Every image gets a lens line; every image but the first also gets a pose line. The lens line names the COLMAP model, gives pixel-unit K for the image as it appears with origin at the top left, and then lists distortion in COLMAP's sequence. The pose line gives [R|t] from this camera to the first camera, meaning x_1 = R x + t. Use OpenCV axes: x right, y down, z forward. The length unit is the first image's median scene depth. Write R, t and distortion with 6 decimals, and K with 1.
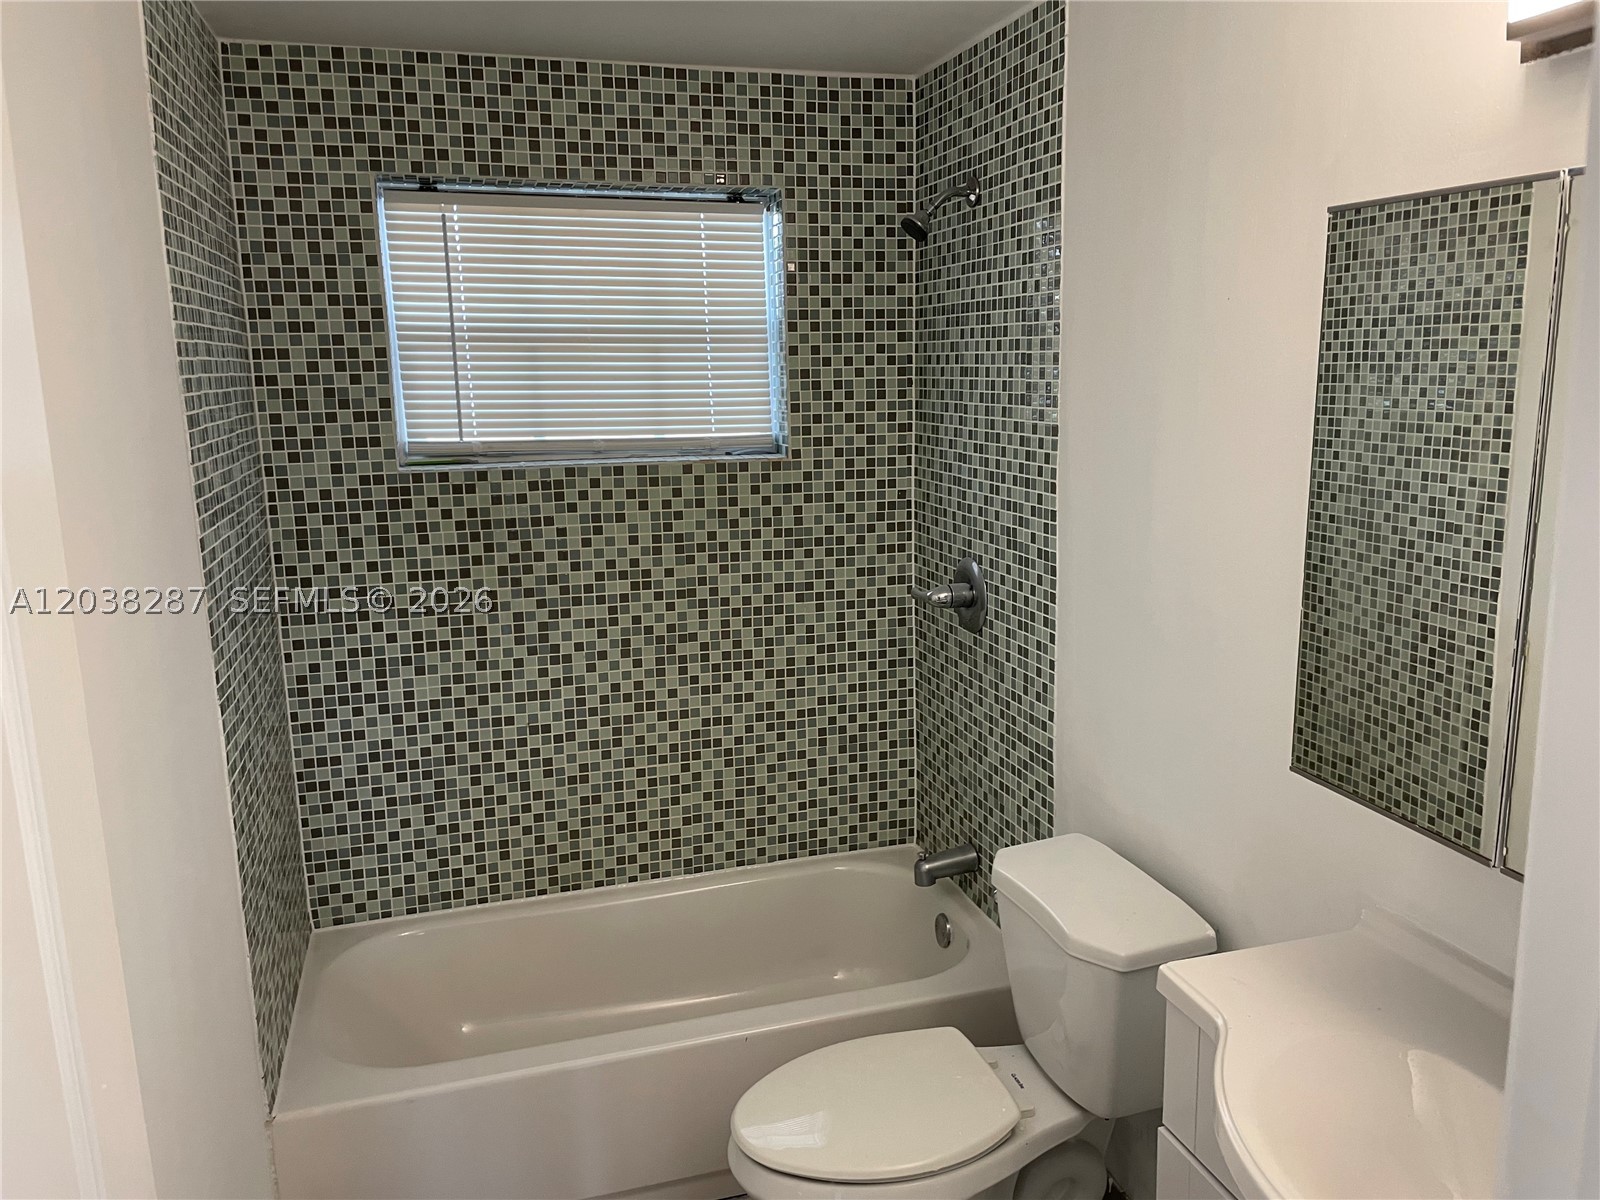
lens RADIAL K [[1209.7, 0, 771.3], [0, 1209.7, 580.1], [0, 0, 1]] dist [0.080450, -0.114803]
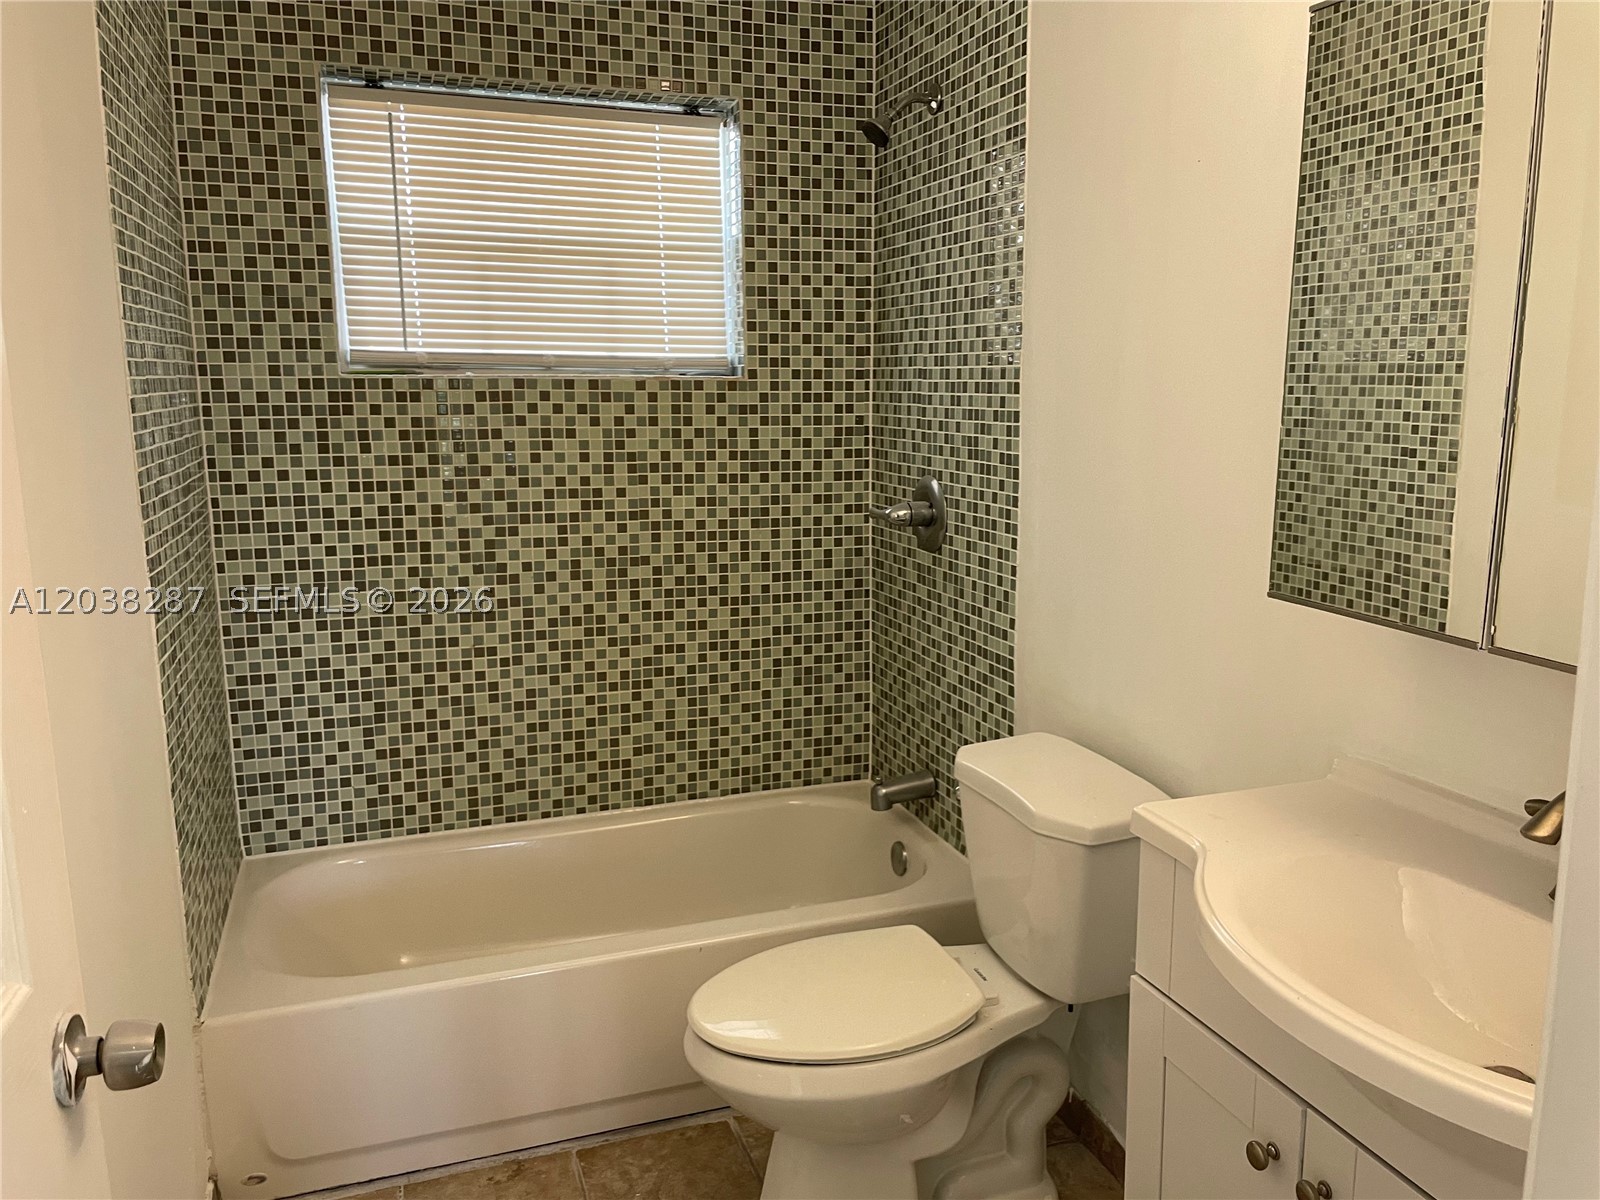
lens RADIAL K [[1209.7, 0, 757.7], [0, 1209.7, 650.3], [0, 0, 1]] dist [0.080450, -0.114803]
pose [[0.999003, 0.006771, 0.044118, -0.017307], [-0.005940, 0.999803, -0.018945, 0.140363], [-0.044238, 0.018664, 0.998847, 0.026105]]
